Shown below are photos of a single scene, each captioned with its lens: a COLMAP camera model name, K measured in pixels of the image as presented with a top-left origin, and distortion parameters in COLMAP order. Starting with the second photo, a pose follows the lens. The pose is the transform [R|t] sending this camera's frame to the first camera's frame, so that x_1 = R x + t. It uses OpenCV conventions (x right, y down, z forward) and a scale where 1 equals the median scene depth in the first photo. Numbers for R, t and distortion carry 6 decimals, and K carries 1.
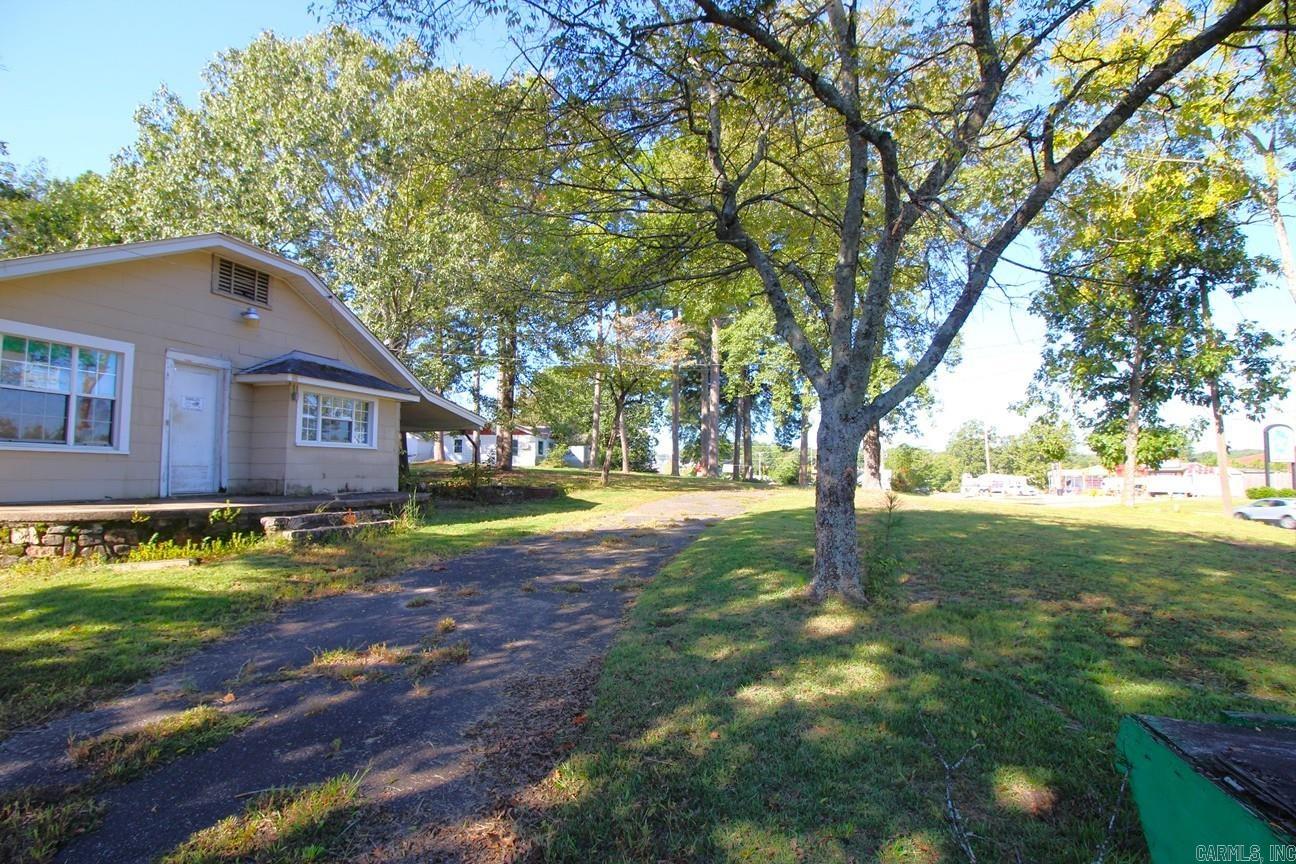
lens RADIAL K [[621.7, 0, 644.6], [0, 621.7, 437.9], [0, 0, 1]] dist [-0.004528, -0.012611]
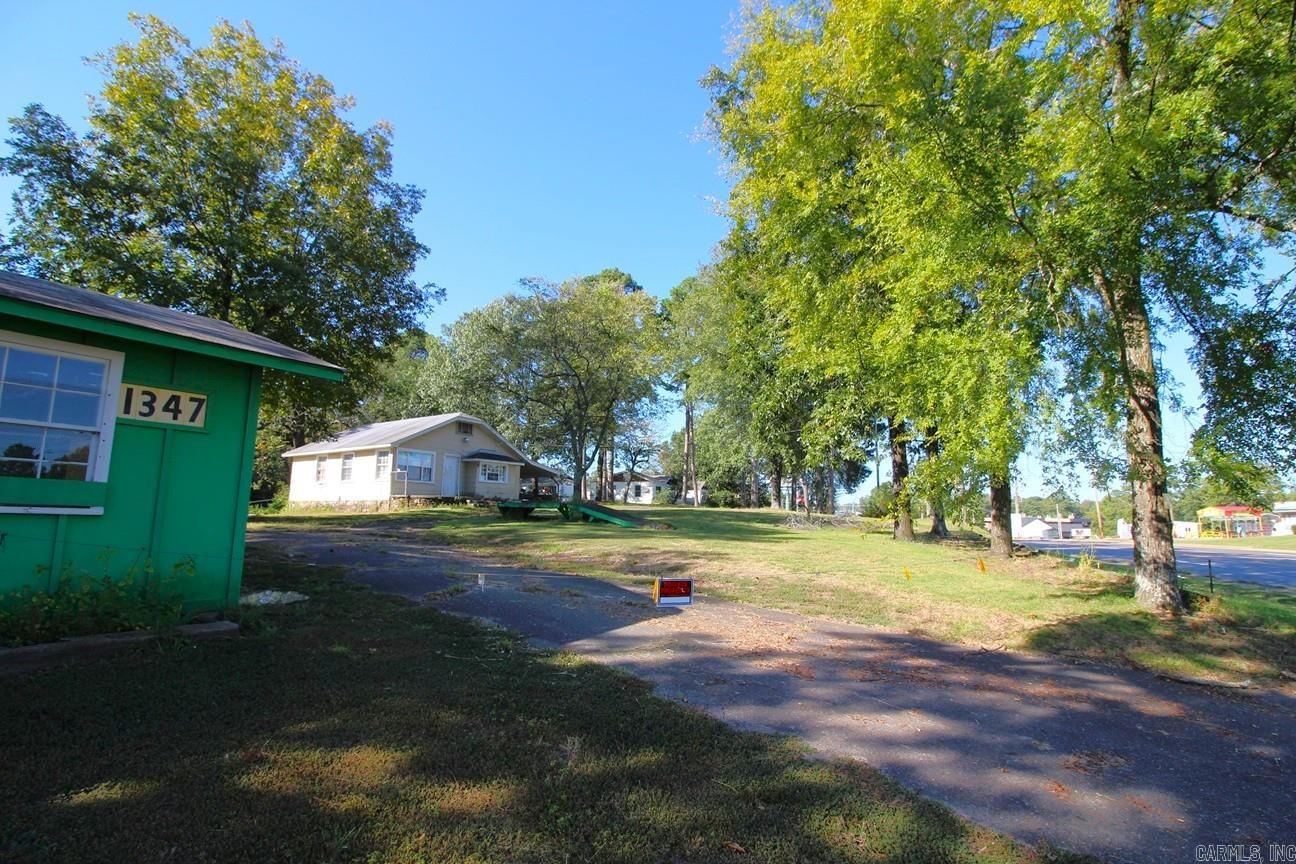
lens RADIAL K [[621.7, 0, 644.6], [0, 621.7, 437.9], [0, 0, 1]] dist [-0.004528, -0.012611]
pose [[0.950842, -0.035636, -0.307620, 0.832209], [0.010907, 0.996594, -0.081735, 0.040637], [0.309485, 0.074362, 0.947992, -1.192787]]
